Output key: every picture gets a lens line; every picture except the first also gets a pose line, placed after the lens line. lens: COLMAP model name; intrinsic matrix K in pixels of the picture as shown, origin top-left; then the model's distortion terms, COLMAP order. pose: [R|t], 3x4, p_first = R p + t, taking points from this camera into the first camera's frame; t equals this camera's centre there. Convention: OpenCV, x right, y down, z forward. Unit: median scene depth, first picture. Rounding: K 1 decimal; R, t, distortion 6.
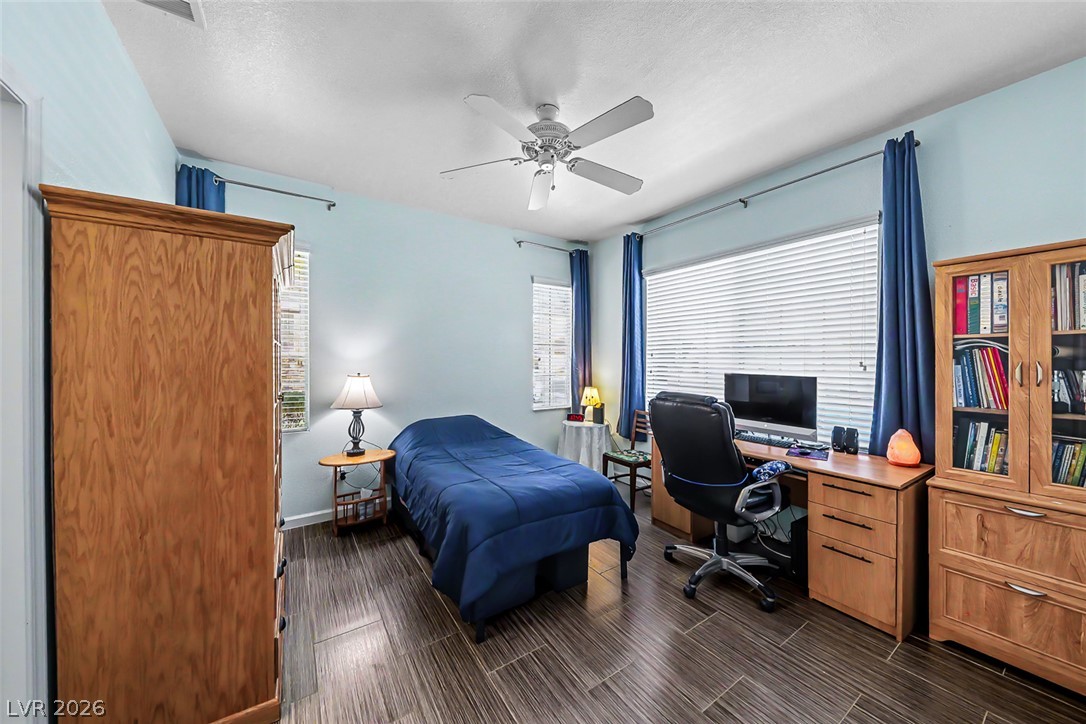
lens RADIAL K [[378.0, 0, 541.4], [0, 378.0, 360.6], [0, 0, 1]] dist [0.007117, -0.004845]
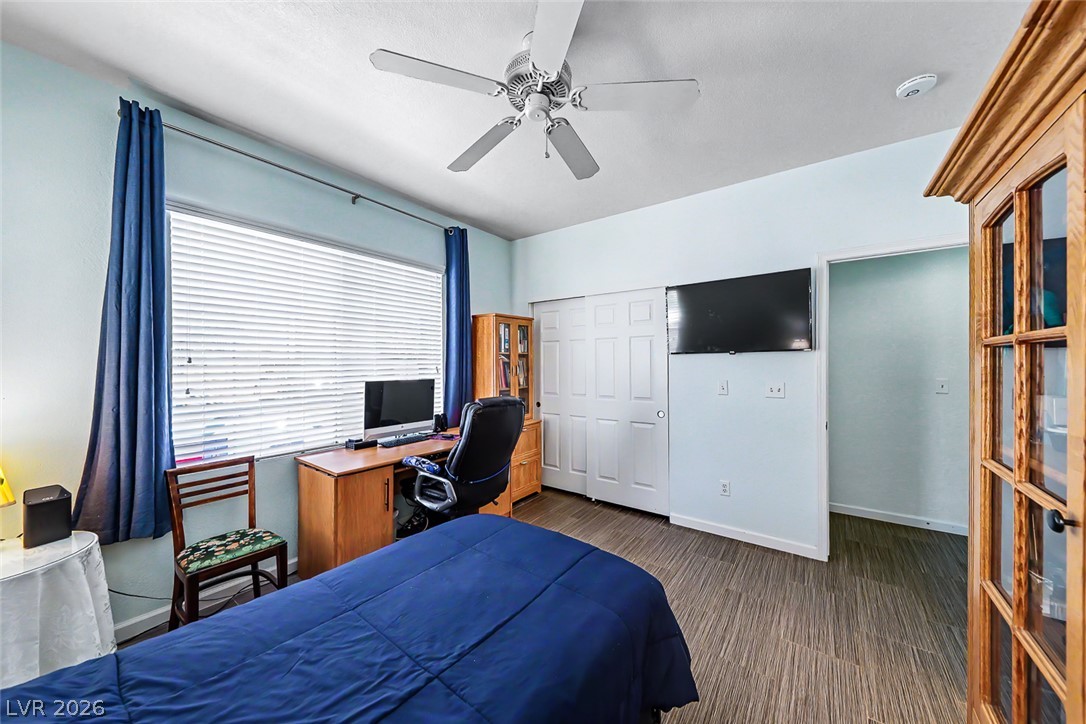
lens RADIAL K [[378.0, 0, 536.8], [0, 378.0, 363.2], [0, 0, 1]] dist [0.007117, -0.004845]
pose [[-0.344061, -0.004059, 0.938938, -0.568201], [0.004144, 0.999974, 0.005841, -0.015242], [-0.938938, 0.005900, -0.344036, 1.030237]]
